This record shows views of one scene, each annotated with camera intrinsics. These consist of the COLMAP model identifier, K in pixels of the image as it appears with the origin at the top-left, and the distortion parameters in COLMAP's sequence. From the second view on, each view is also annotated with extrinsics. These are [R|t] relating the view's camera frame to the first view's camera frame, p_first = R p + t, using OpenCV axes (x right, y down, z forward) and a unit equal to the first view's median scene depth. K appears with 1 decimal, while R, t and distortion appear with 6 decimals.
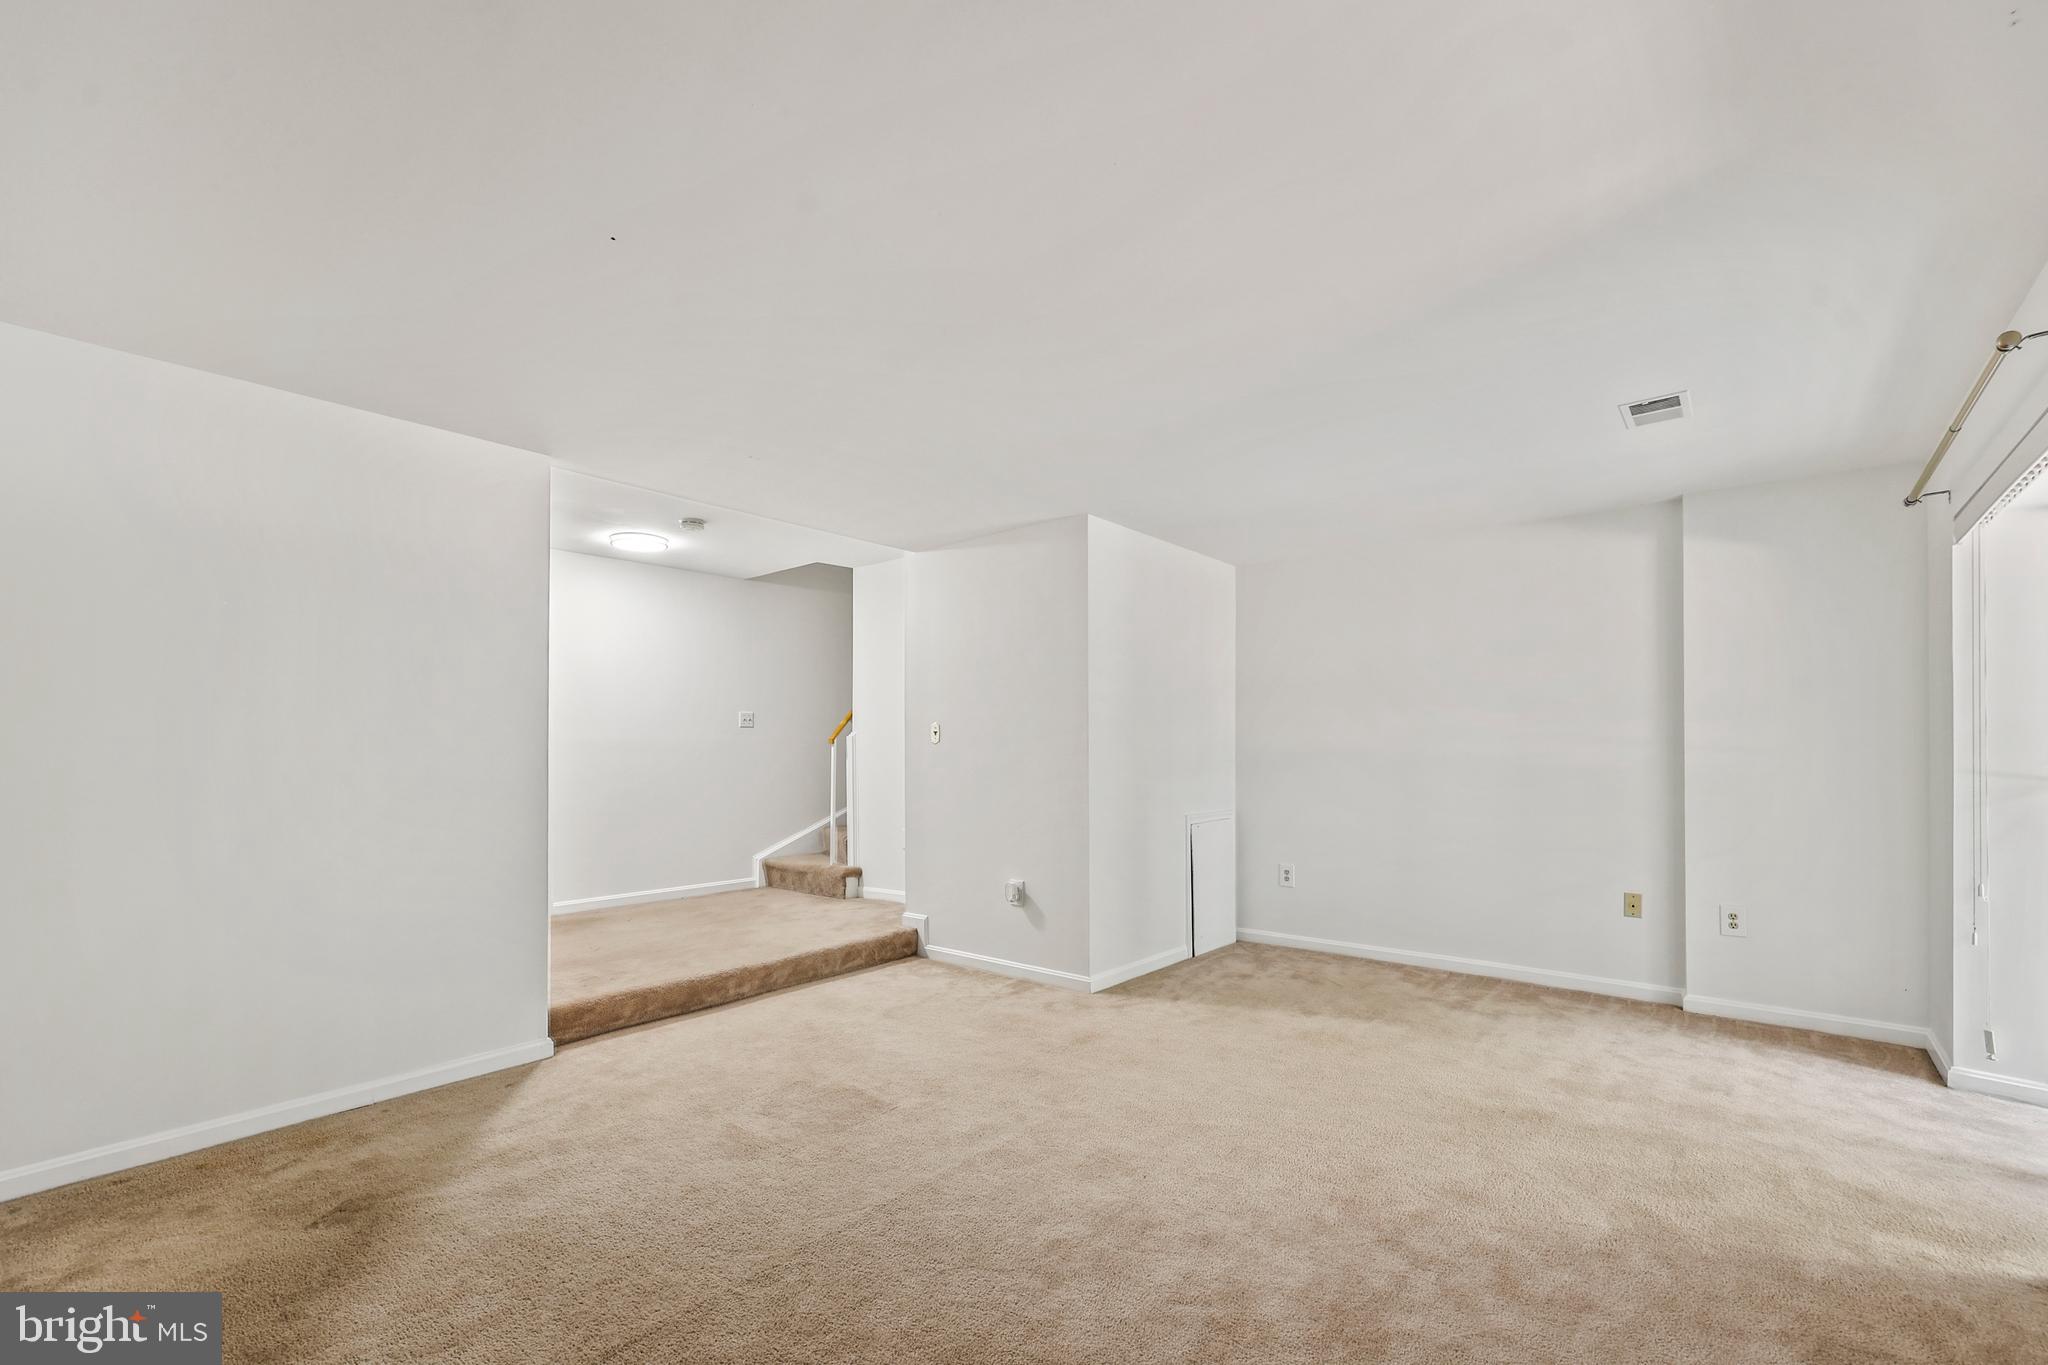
lens RADIAL K [[855.2, 0, 987.6], [0, 855.2, 752.6], [0, 0, 1]] dist [0.000198, 0.000115]
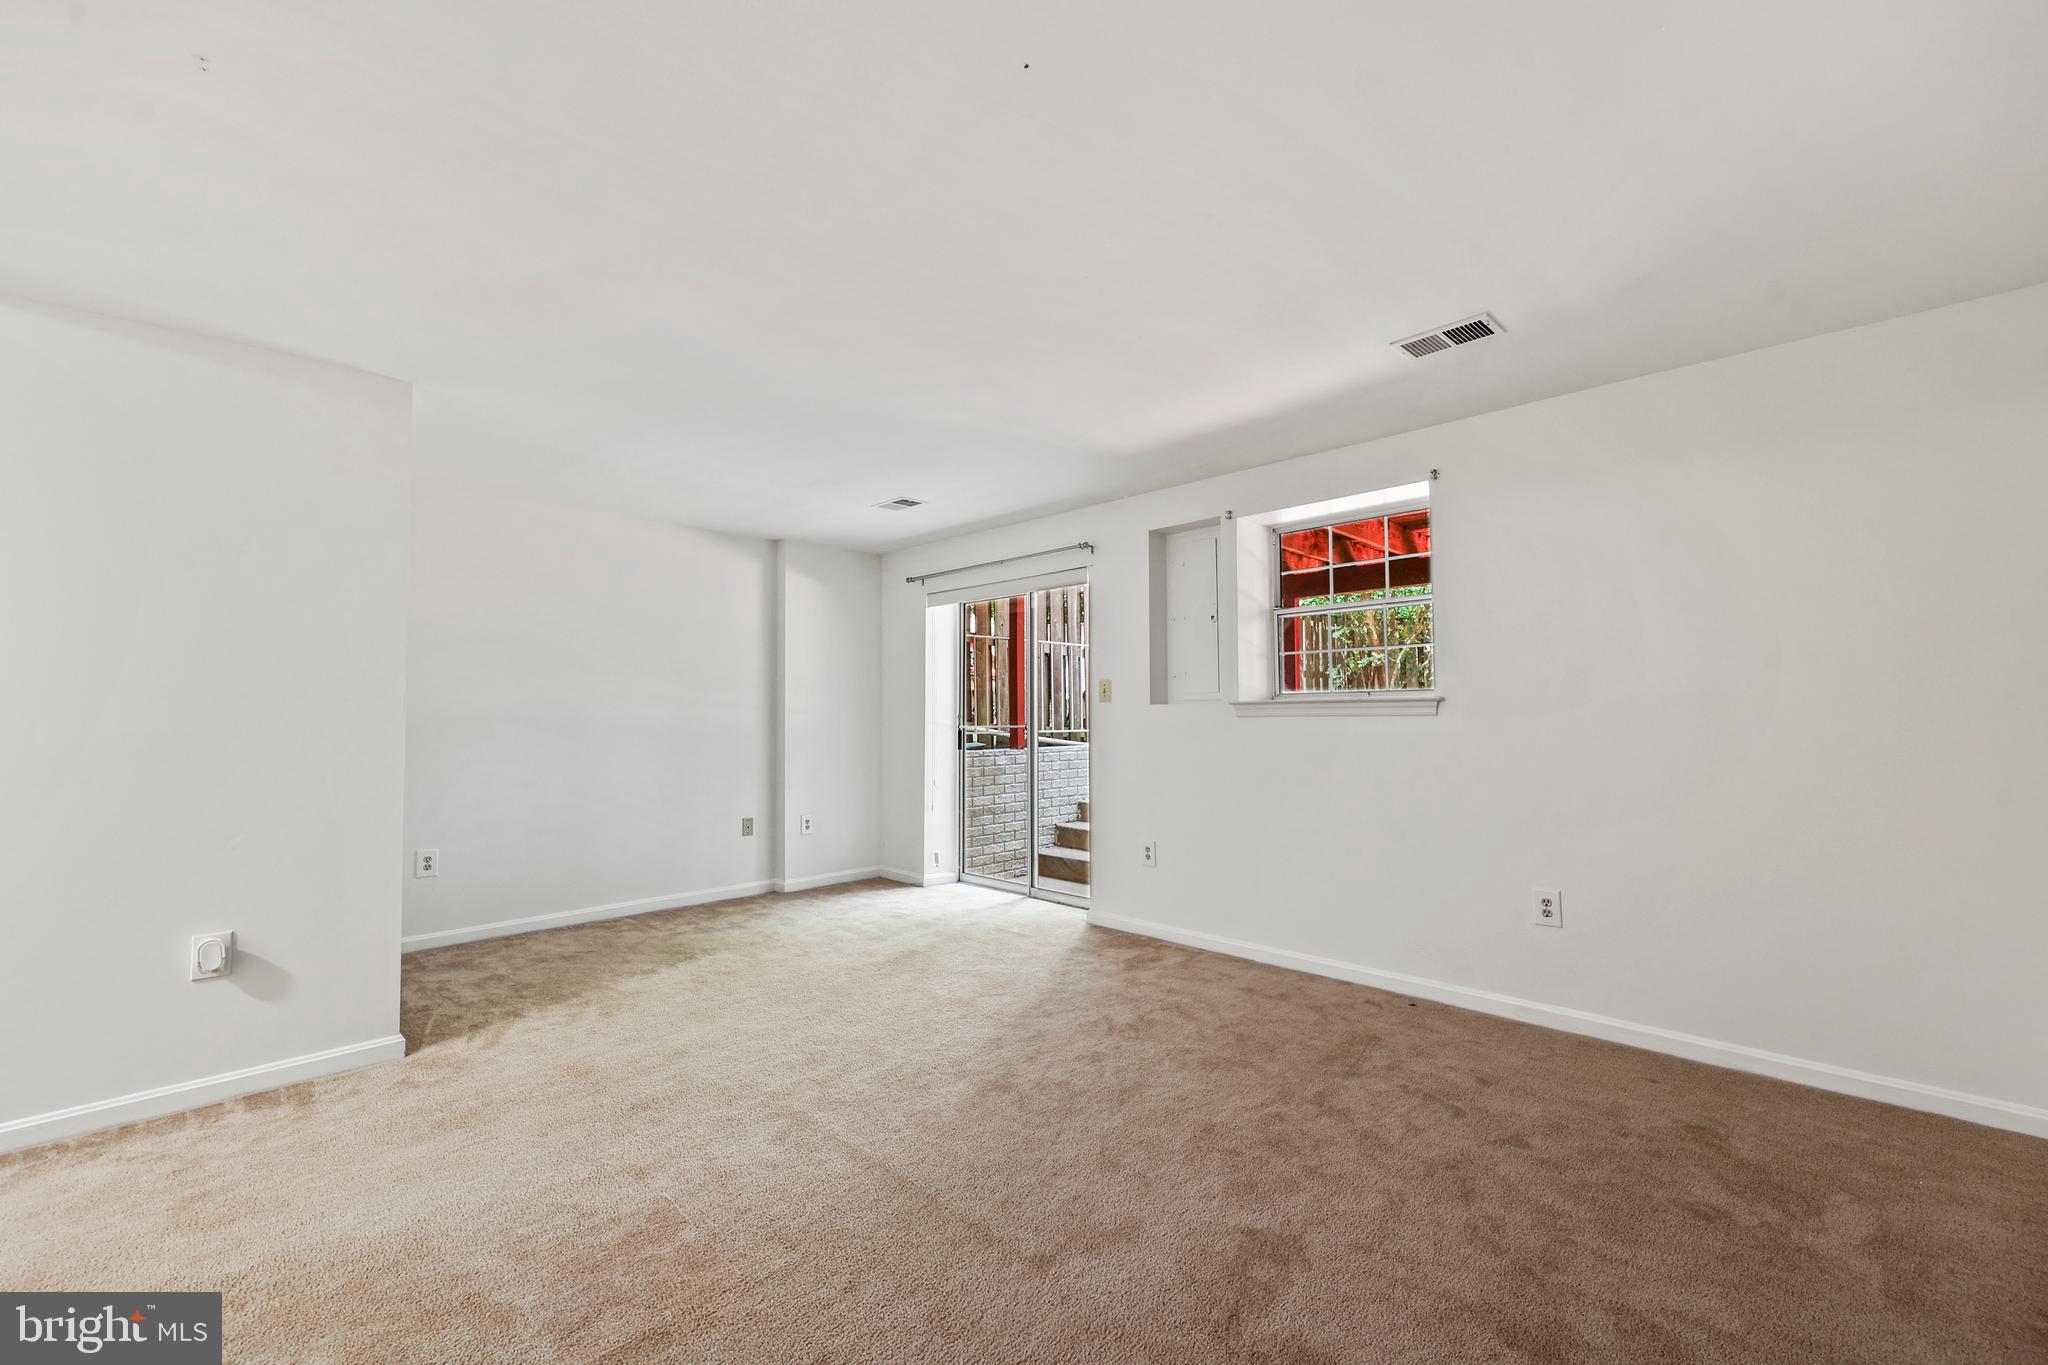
lens RADIAL K [[854.7, 0, 1029.3], [0, 854.7, 677.7], [0, 0, 1]] dist [-0.000858, 0.000102]
pose [[0.070812, 0.043763, 0.996529, -0.588932], [0.008351, 0.998976, -0.044464, 0.005050], [-0.997455, 0.011471, 0.070374, 0.455741]]
